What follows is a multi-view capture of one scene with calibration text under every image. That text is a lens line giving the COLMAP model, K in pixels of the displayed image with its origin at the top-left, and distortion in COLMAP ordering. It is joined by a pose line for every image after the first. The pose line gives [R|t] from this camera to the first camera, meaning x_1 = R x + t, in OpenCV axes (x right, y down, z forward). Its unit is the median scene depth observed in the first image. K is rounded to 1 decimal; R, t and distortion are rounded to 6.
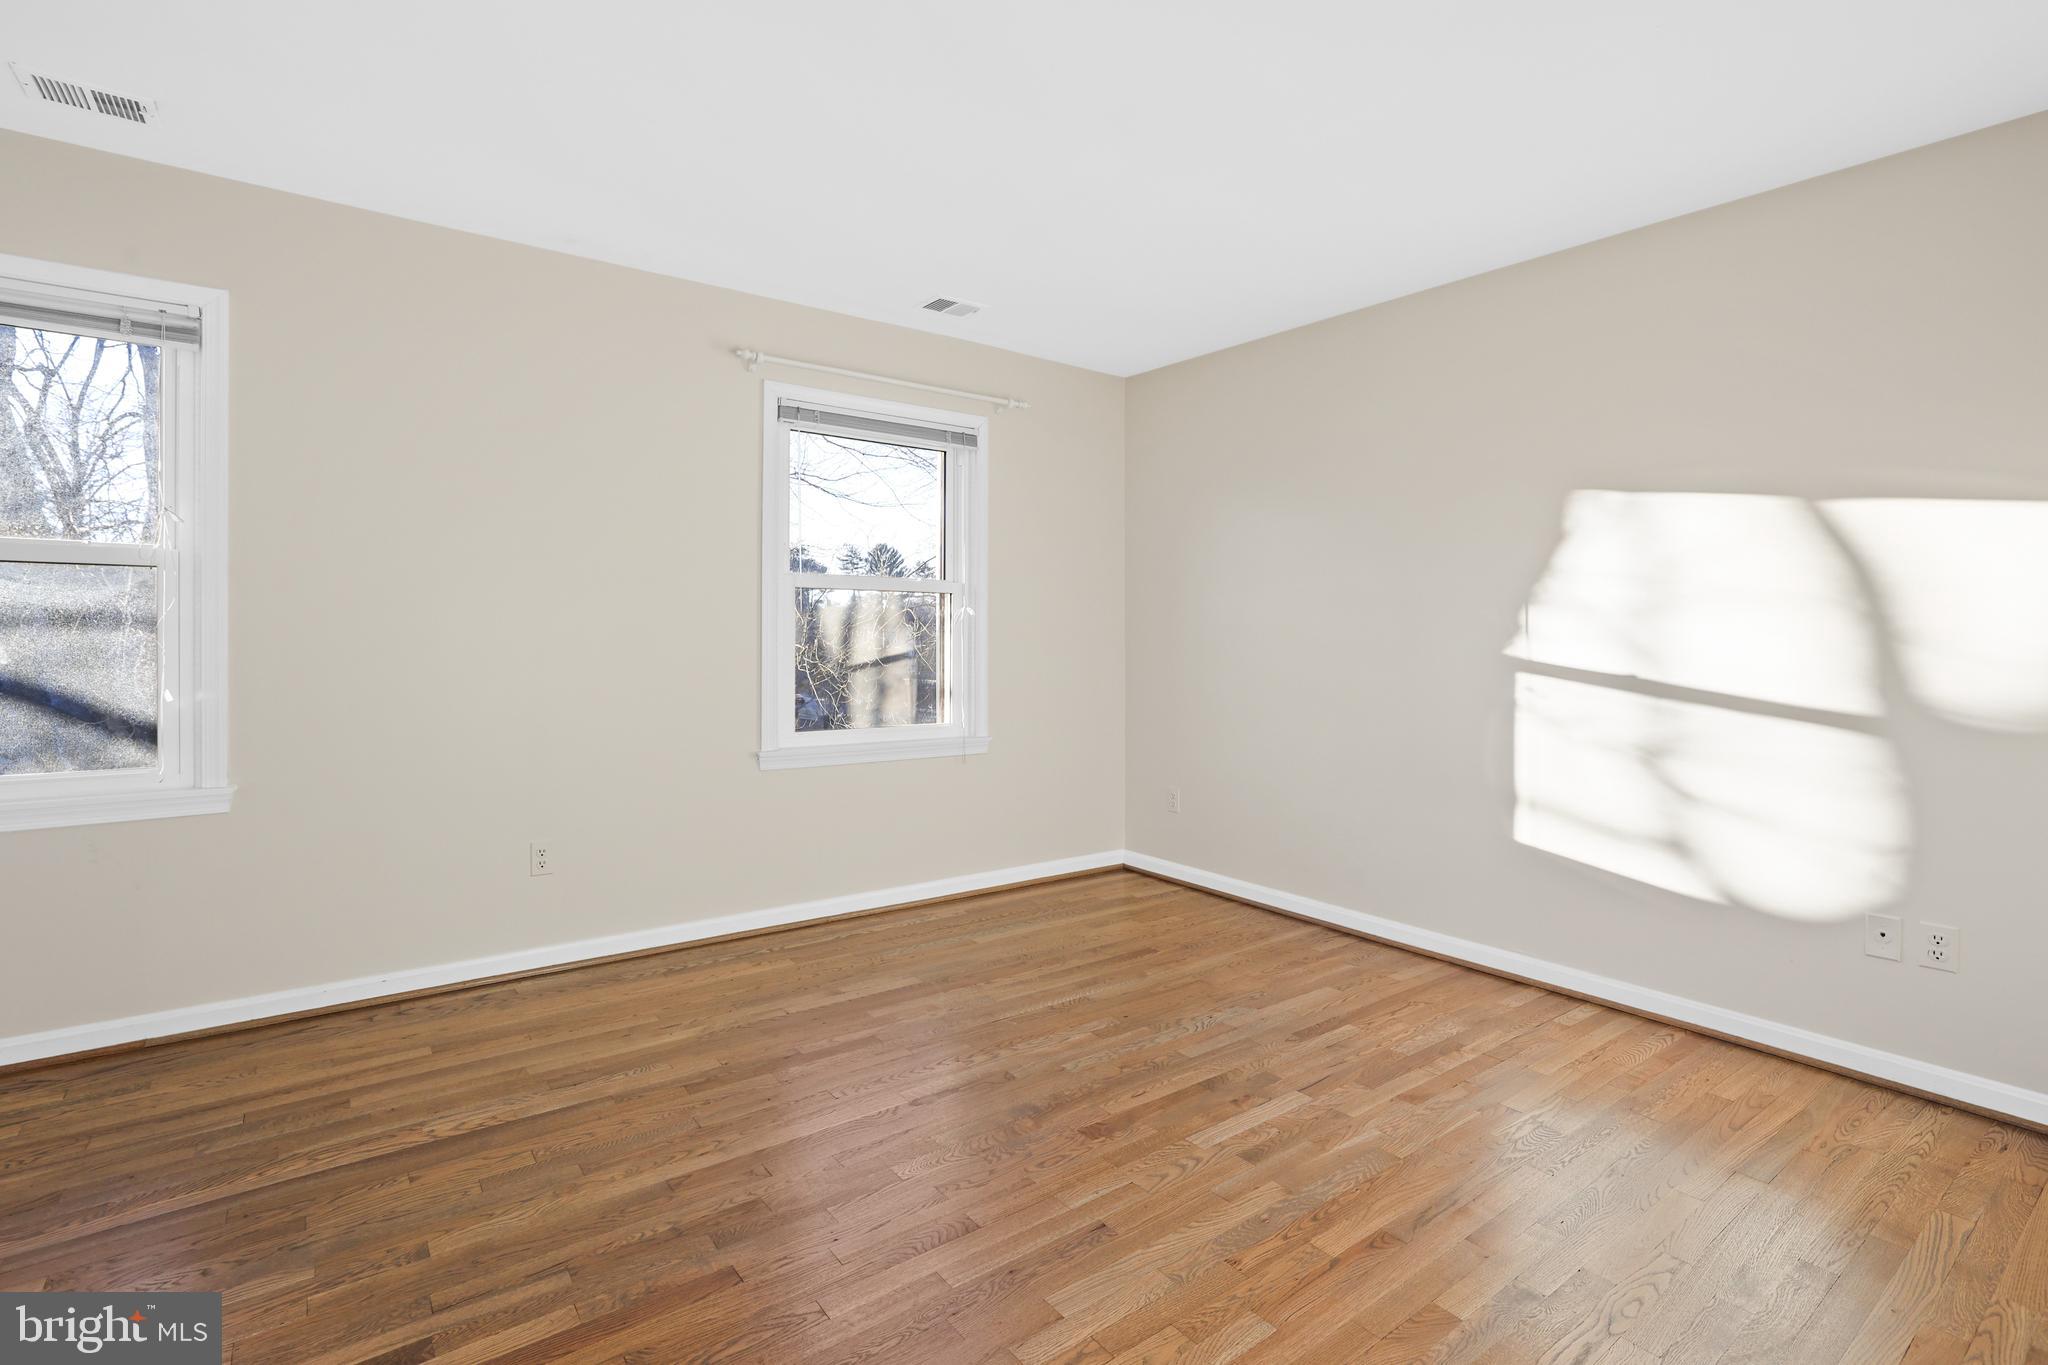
lens RADIAL K [[947.1, 0, 1032.4], [0, 947.1, 664.5], [0, 0, 1]] dist [-0.023748, 0.003671]
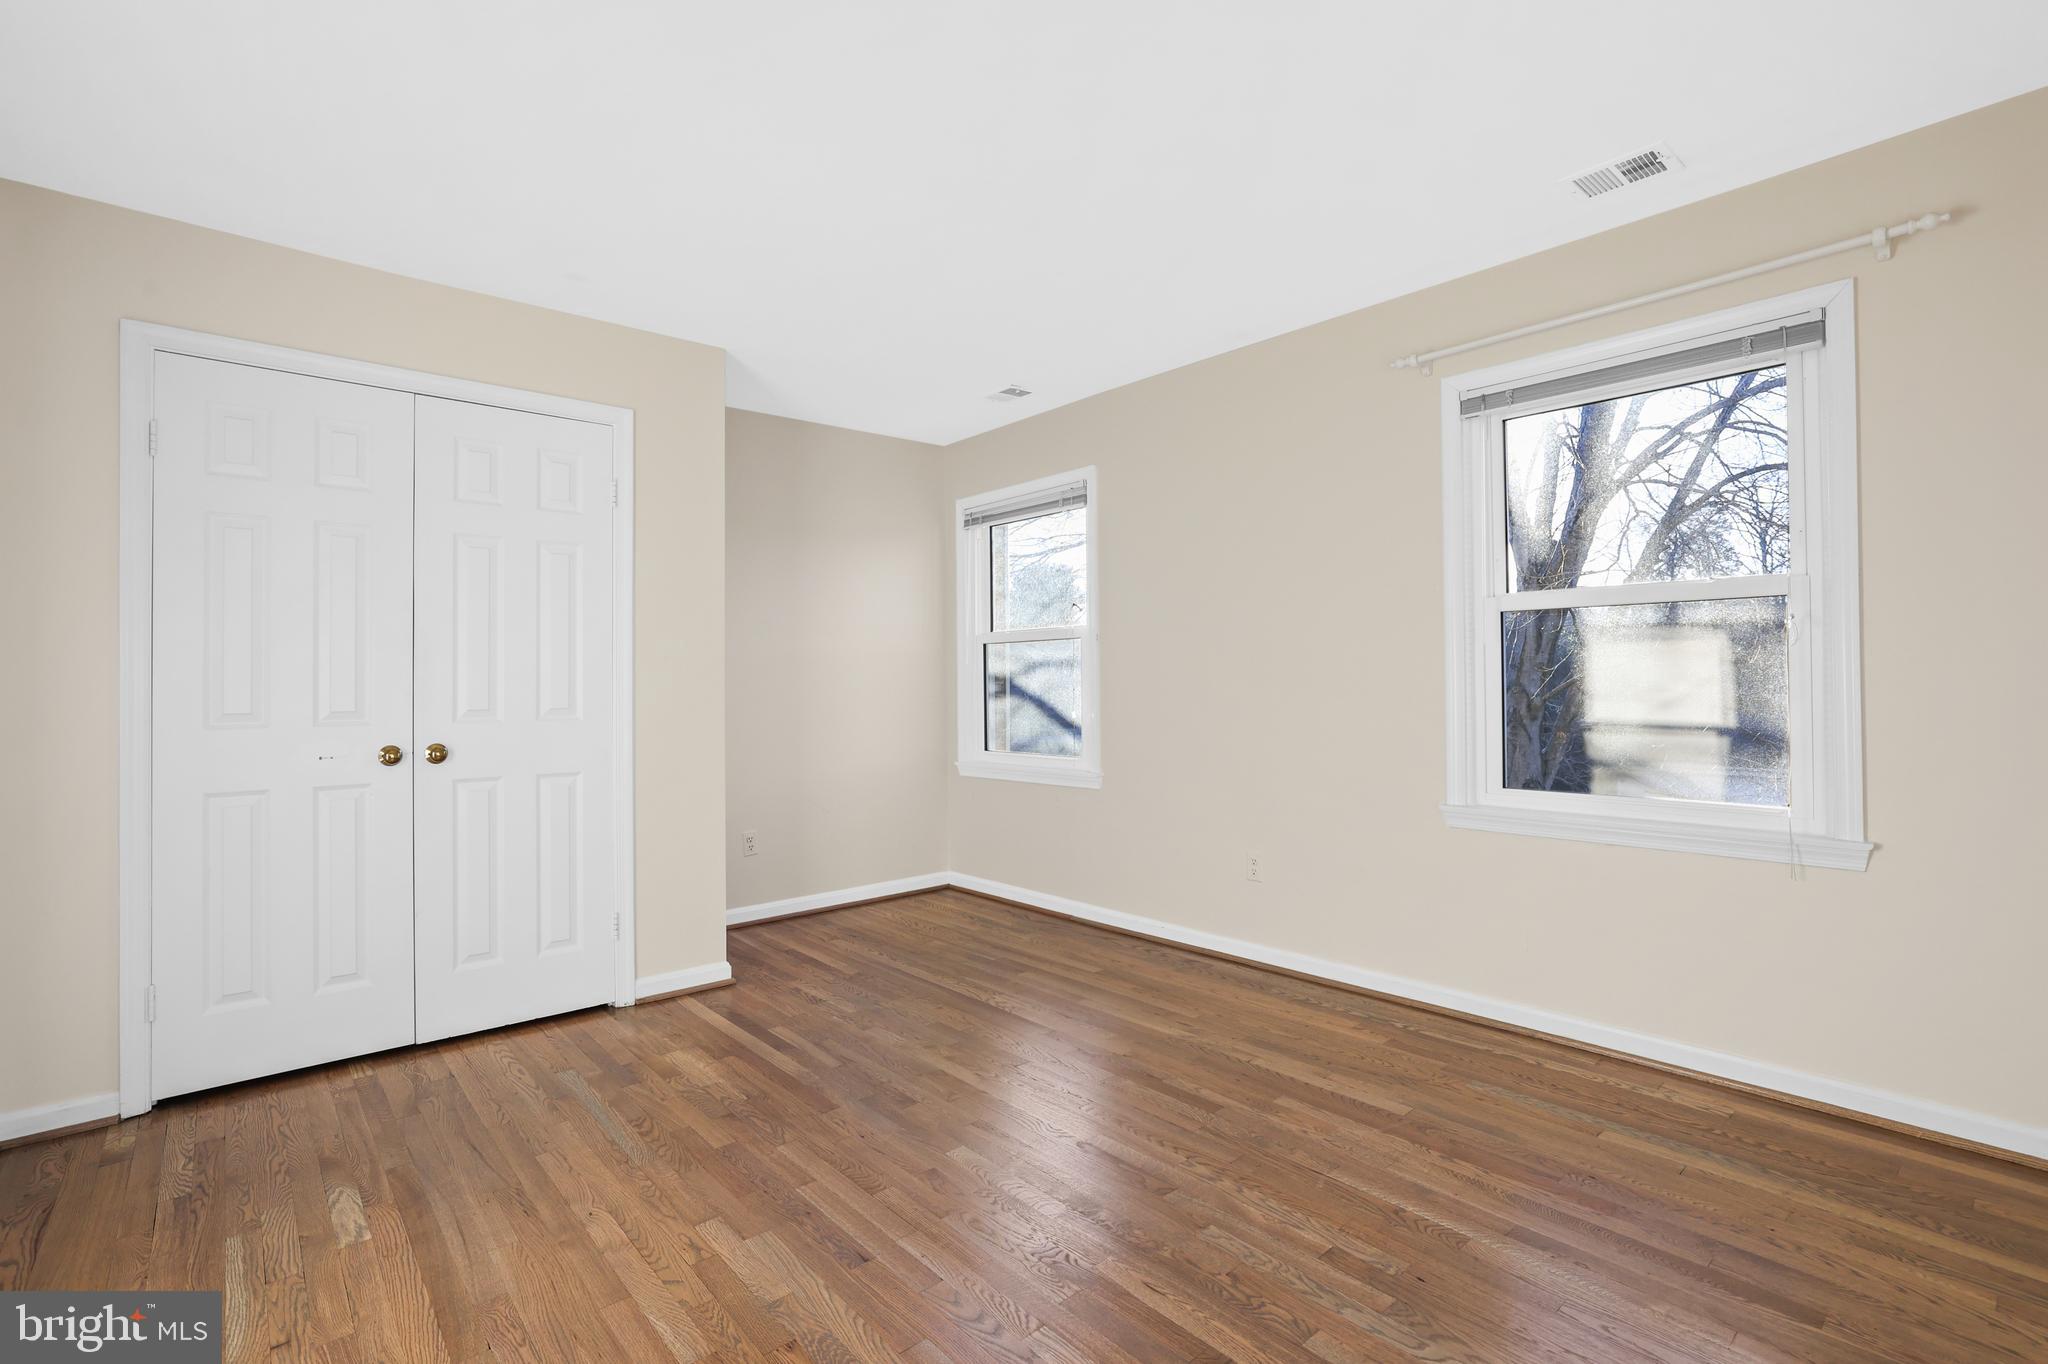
lens RADIAL K [[947.1, 0, 1019.8], [0, 947.1, 683.0], [0, 0, 1]] dist [-0.023748, 0.003671]
pose [[0.071721, -0.006667, -0.997402, 0.715590], [-0.013780, 0.999876, -0.007674, -0.009647], [0.997330, 0.014295, 0.071620, 0.709162]]
